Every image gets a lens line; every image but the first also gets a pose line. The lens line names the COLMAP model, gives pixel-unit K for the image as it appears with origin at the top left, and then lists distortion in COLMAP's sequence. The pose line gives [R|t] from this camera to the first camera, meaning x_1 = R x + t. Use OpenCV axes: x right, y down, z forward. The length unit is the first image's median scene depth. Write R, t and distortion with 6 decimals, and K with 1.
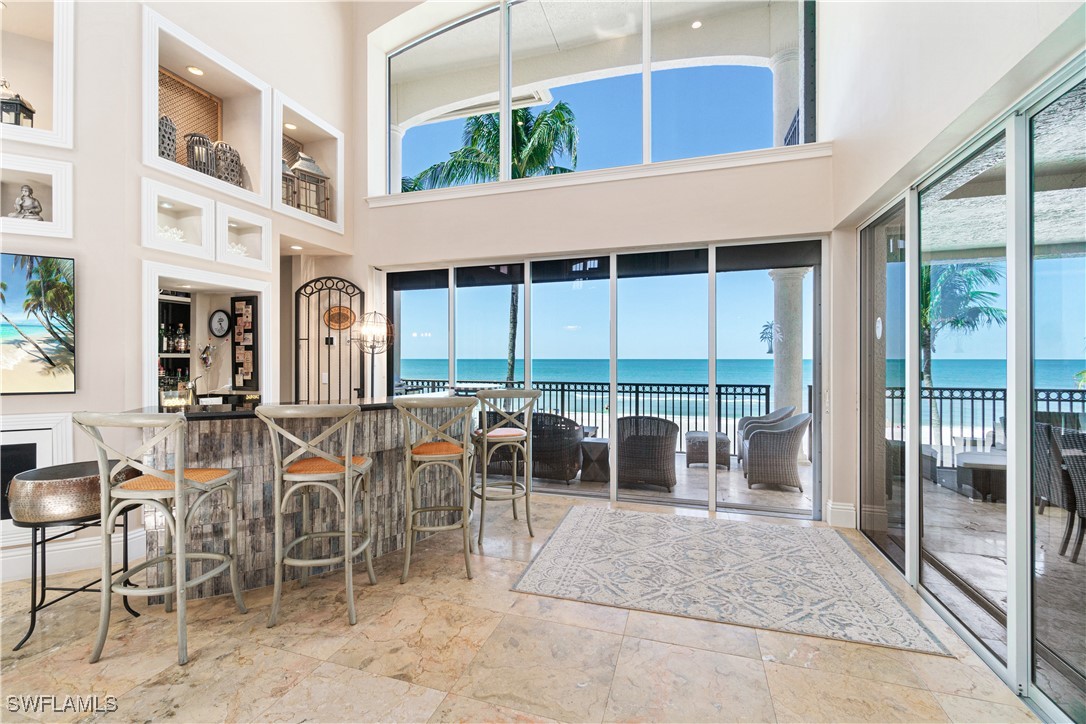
lens RADIAL K [[465.9, 0, 544.8], [0, 465.9, 365.5], [0, 0, 1]] dist [0.012610, 0.000311]
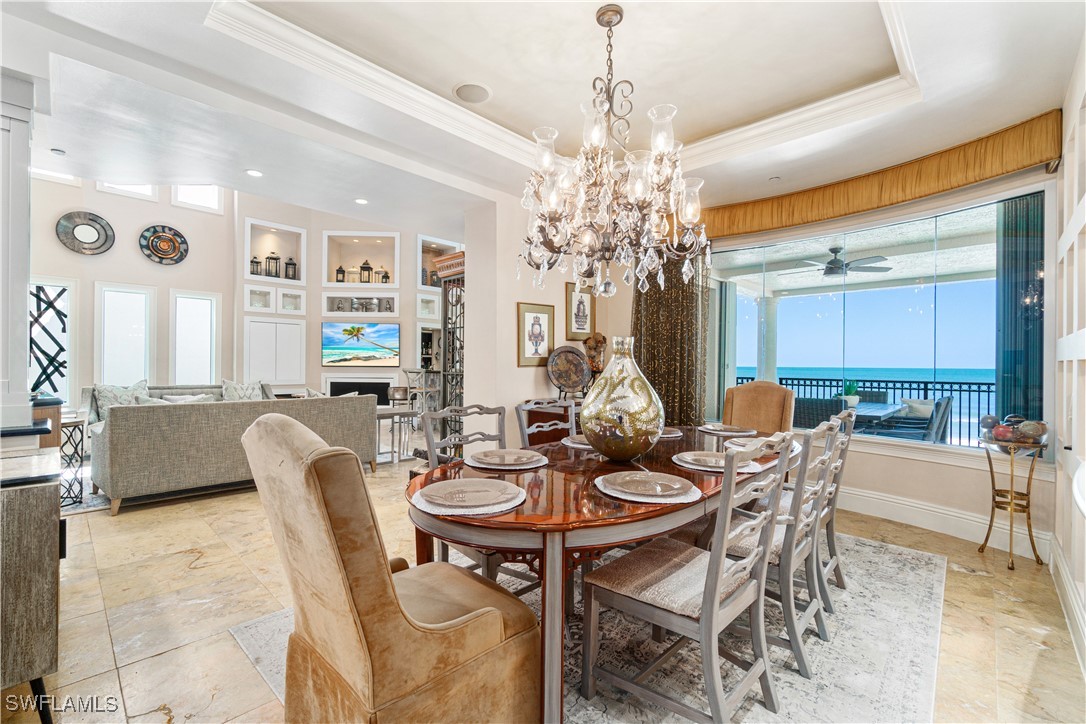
lens RADIAL K [[465.9, 0, 545.3], [0, 465.9, 362.0], [0, 0, 1]] dist [0.012610, 0.000311]
pose [[0.907463, 0.007919, -0.420057, 0.513733], [-0.003834, 0.999937, 0.010567, -0.012018], [0.420114, -0.007979, 0.907436, -0.612704]]
